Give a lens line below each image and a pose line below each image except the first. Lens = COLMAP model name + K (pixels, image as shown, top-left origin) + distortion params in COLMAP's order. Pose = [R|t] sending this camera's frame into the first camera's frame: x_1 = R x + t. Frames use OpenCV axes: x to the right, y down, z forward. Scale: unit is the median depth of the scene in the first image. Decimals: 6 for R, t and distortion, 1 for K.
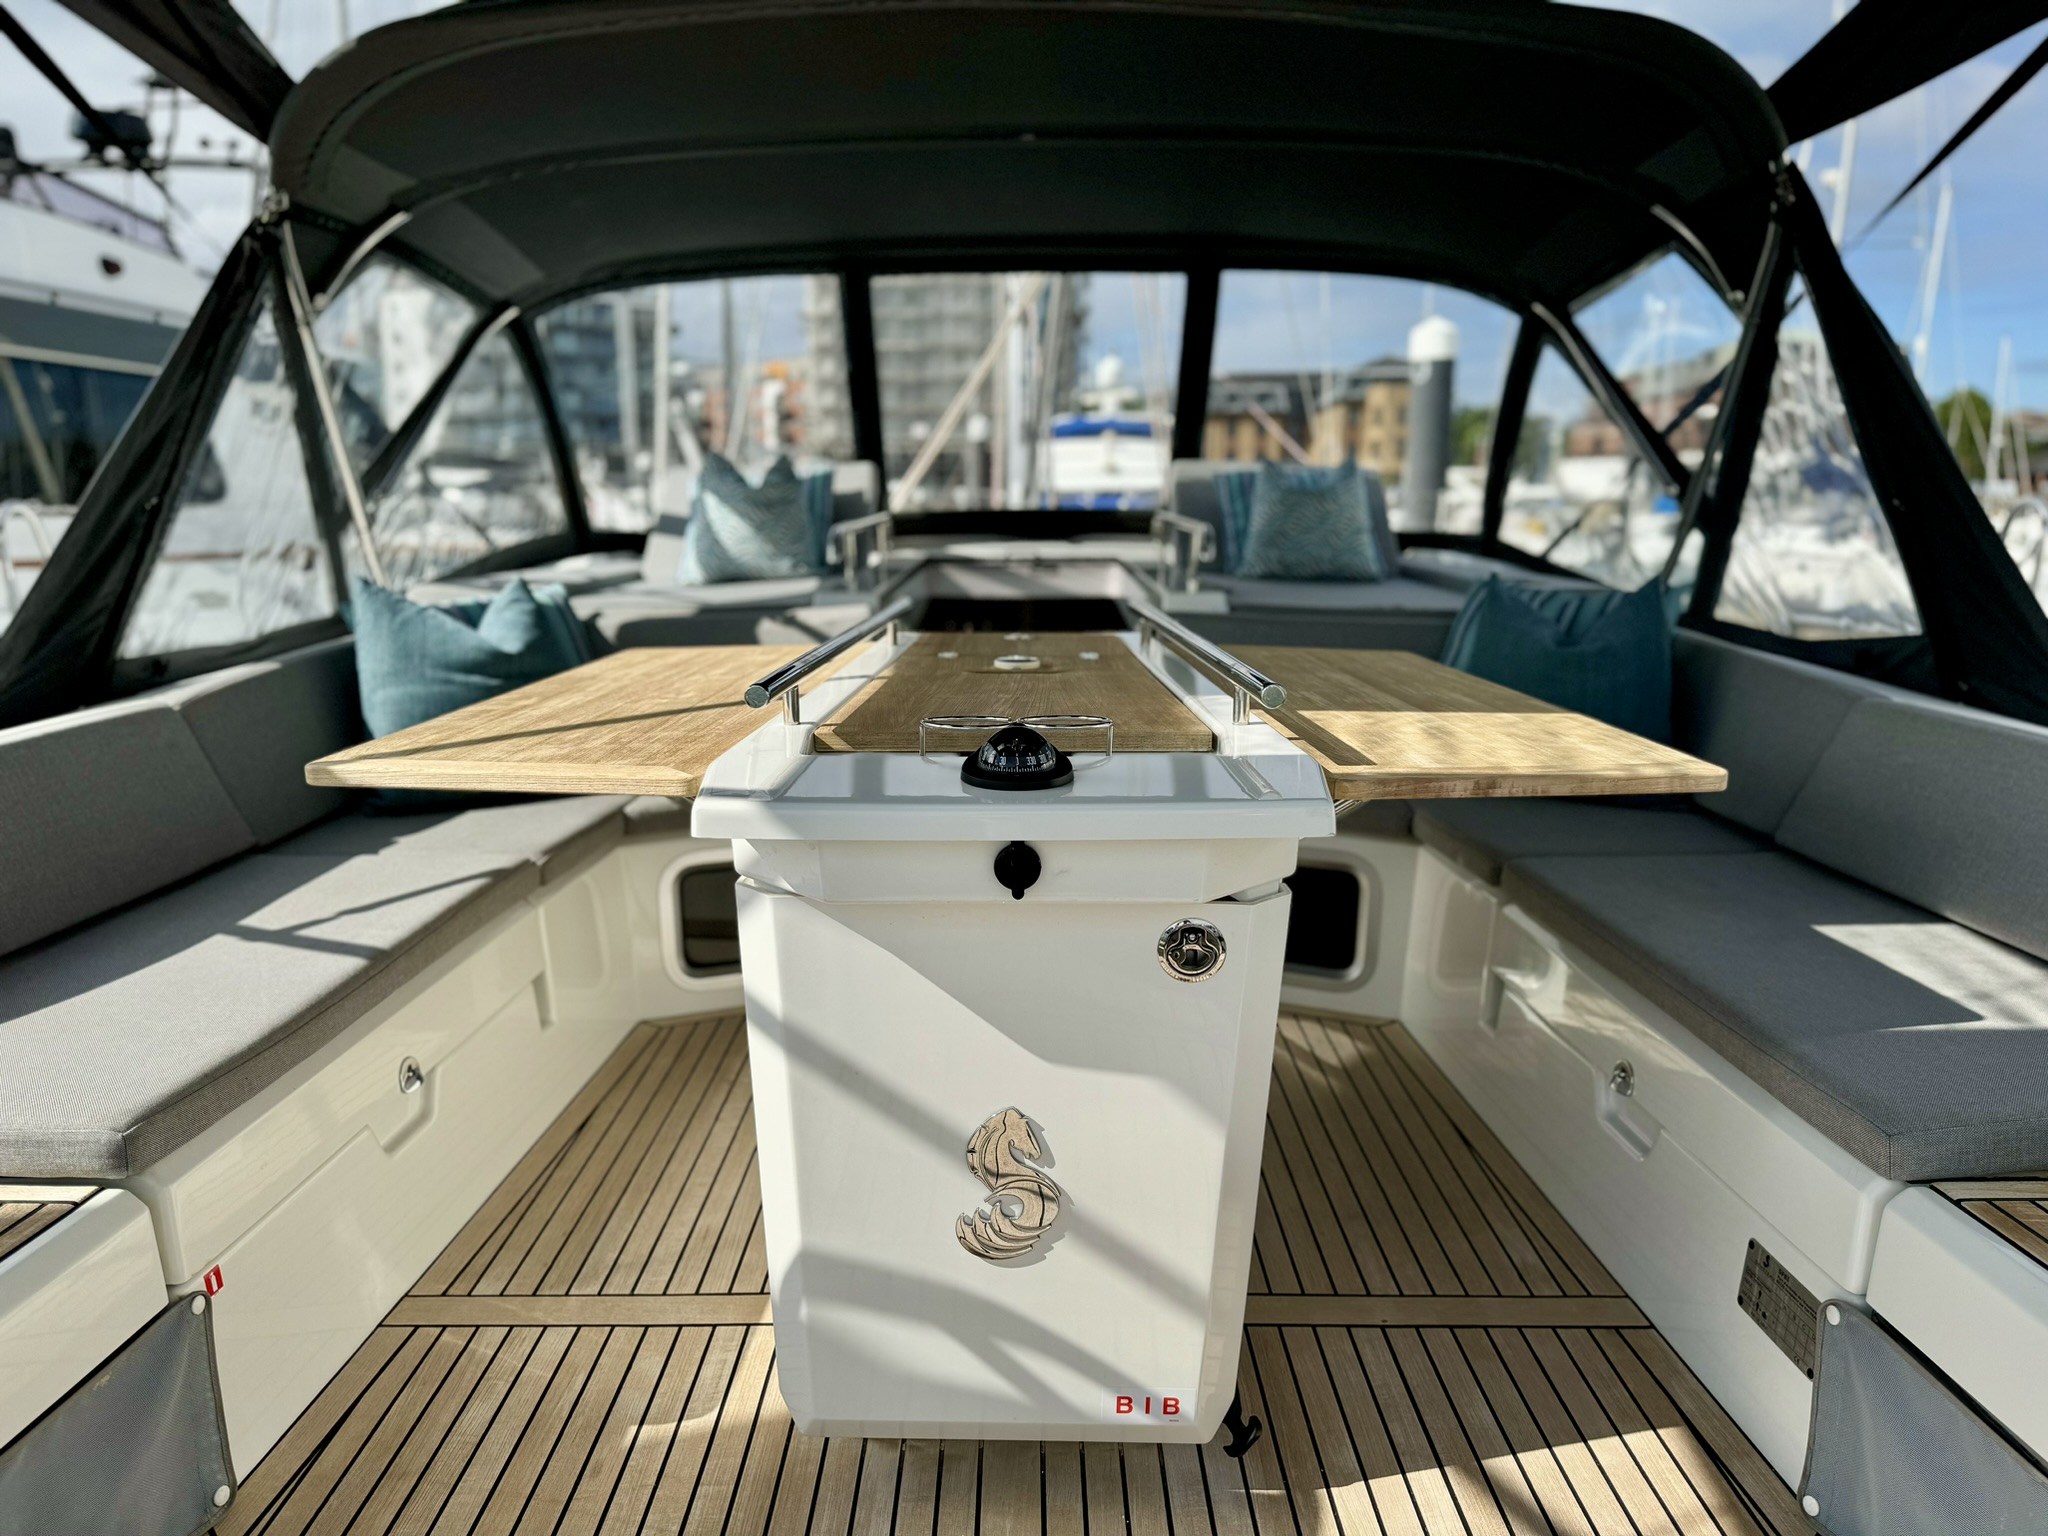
lens RADIAL K [[1433.5, 0, 1009.4], [0, 1433.5, 772.1], [0, 0, 1]] dist [0.090997, -0.161184]
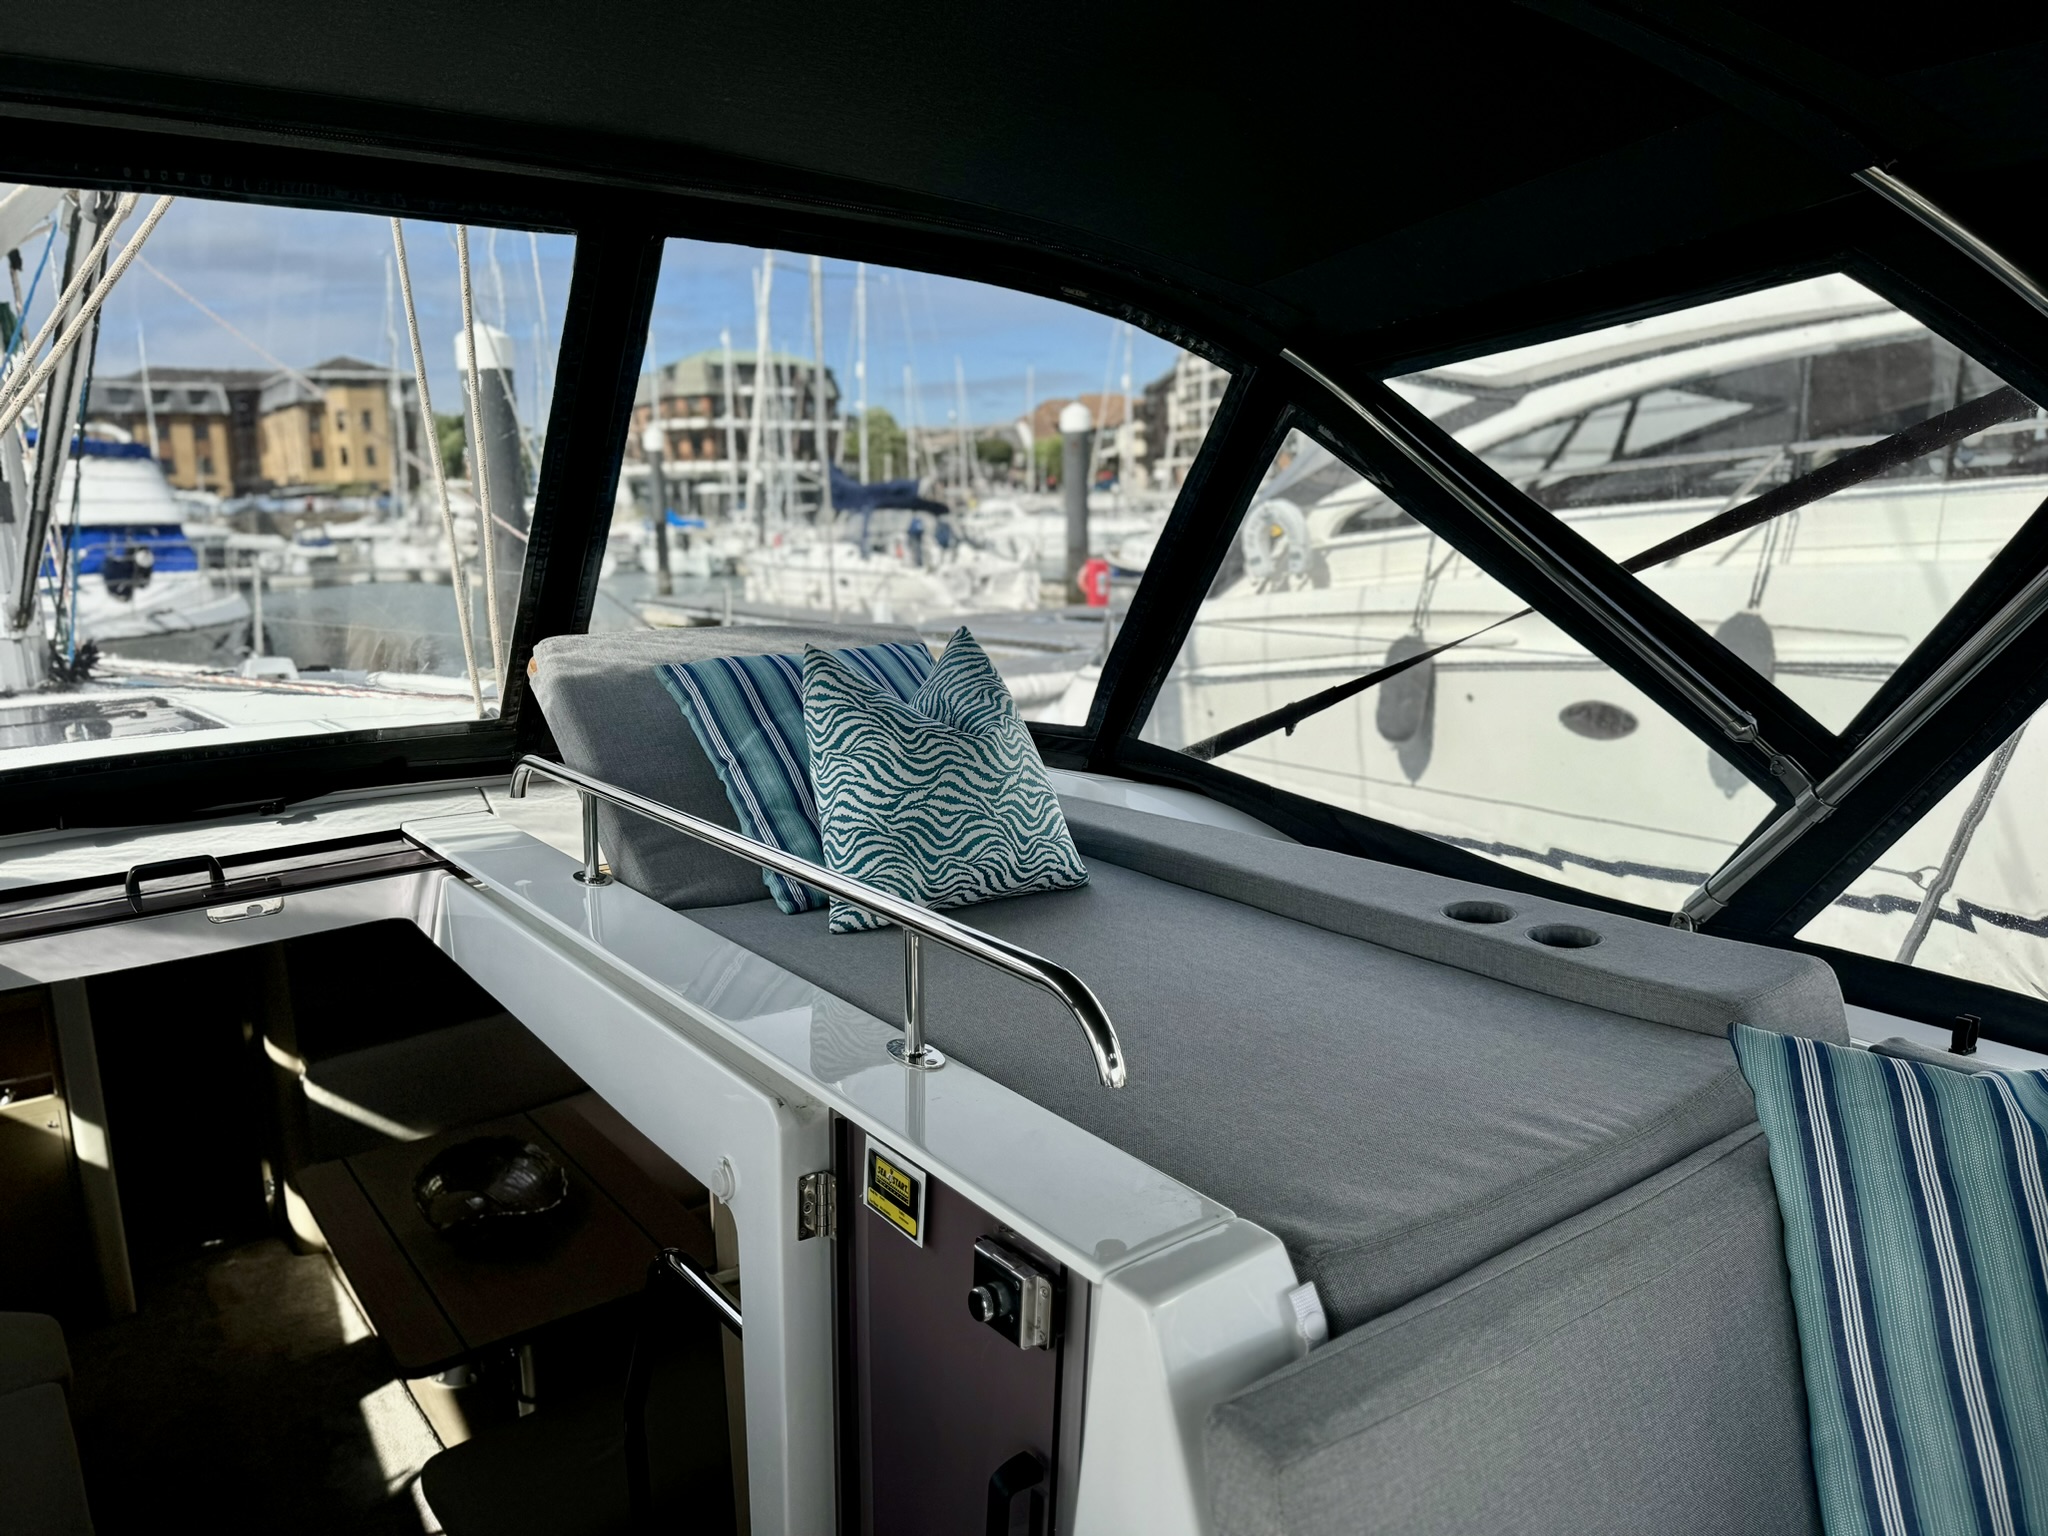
lens RADIAL K [[1433.5, 0, 1009.4], [0, 1433.5, 772.1], [0, 0, 1]] dist [0.090997, -0.161184]
pose [[0.791231, -0.135700, 0.596271, -0.082309], [0.137246, 0.989599, 0.043094, -0.279730], [-0.595917, 0.047738, 0.801626, 0.871065]]
